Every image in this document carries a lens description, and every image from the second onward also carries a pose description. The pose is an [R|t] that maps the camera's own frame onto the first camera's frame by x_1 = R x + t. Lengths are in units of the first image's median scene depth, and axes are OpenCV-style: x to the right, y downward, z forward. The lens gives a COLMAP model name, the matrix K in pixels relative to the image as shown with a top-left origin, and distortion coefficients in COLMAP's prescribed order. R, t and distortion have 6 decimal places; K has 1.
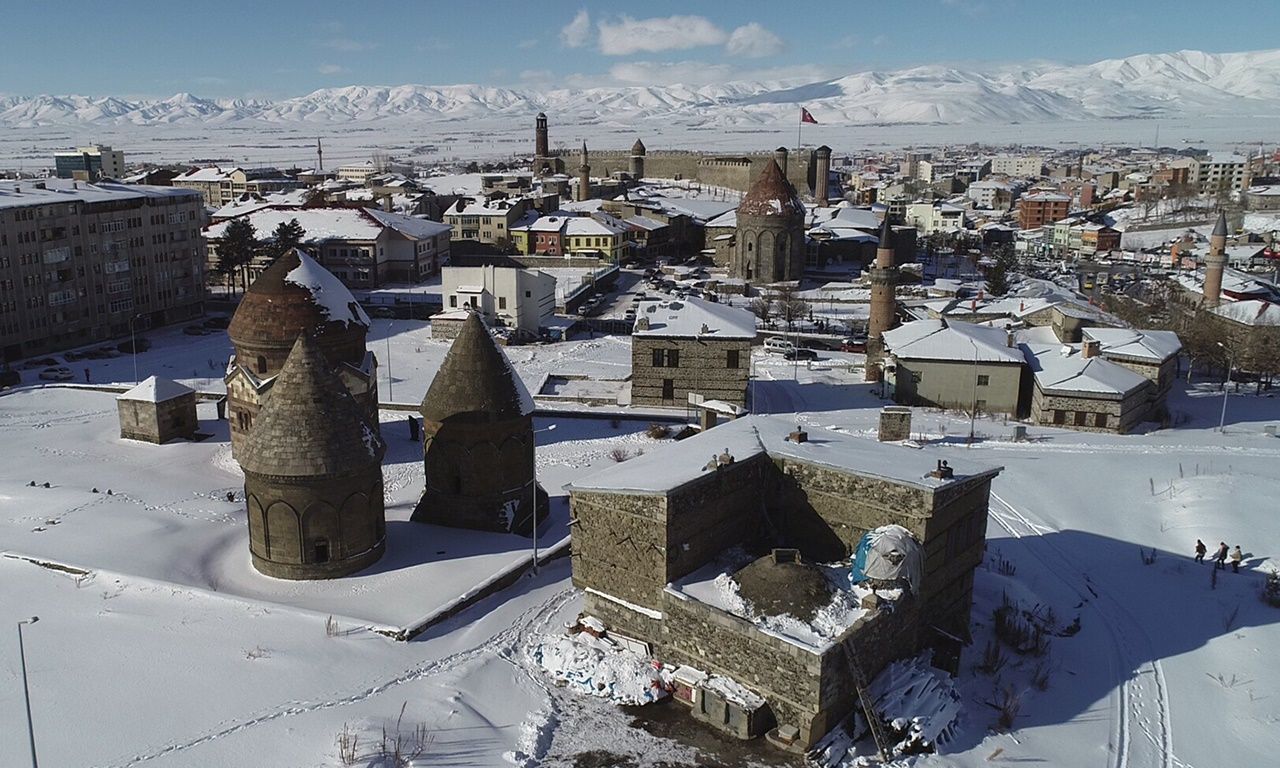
lens RADIAL K [[1053.4, 0, 524.9], [0, 1053.4, 386.0], [0, 0, 1]] dist [-0.002164, -0.001383]
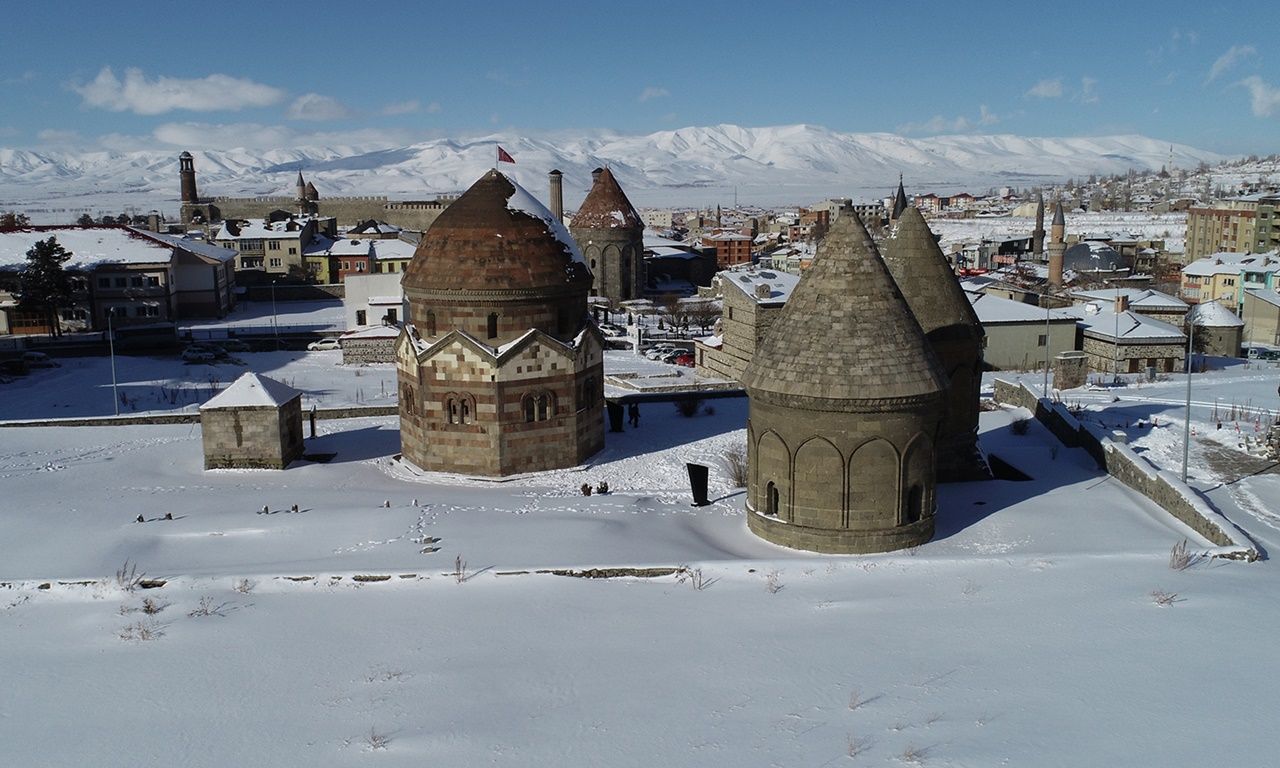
lens RADIAL K [[1145.0, 0, 606.4], [0, 1145.0, 424.8], [0, 0, 1]] dist [0.001959, -0.019299]
pose [[0.904030, -0.084972, 0.418939, -0.083143], [0.103017, 0.994466, -0.020597, 0.011406], [-0.414871, 0.061778, 0.907781, 0.044426]]
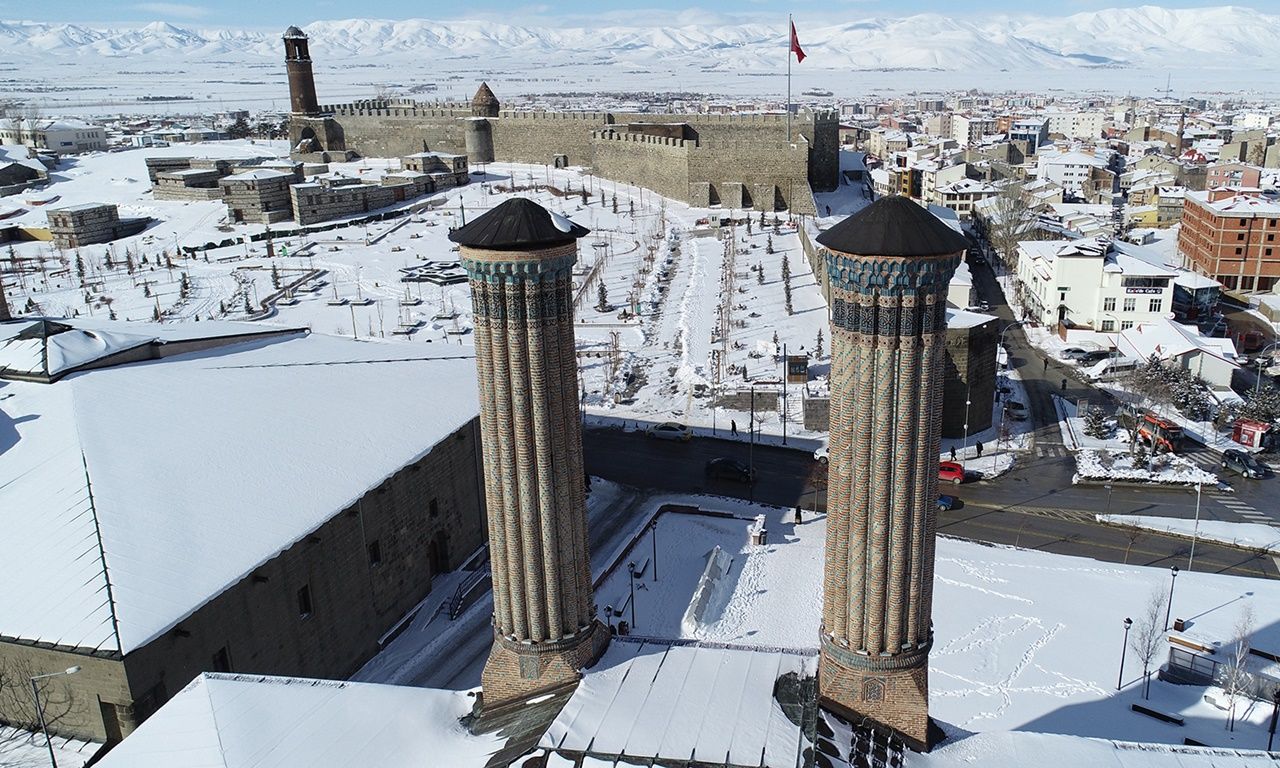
lens RADIAL K [[1022.5, 0, 757.6], [0, 1022.5, 394.9], [0, 0, 1]] dist [-0.000802, 0.001215]
pose [[0.979968, -0.044404, 0.194143, 0.132425], [0.031046, 0.996971, 0.071315, -0.114350], [-0.196721, -0.063859, 0.978378, 0.476481]]
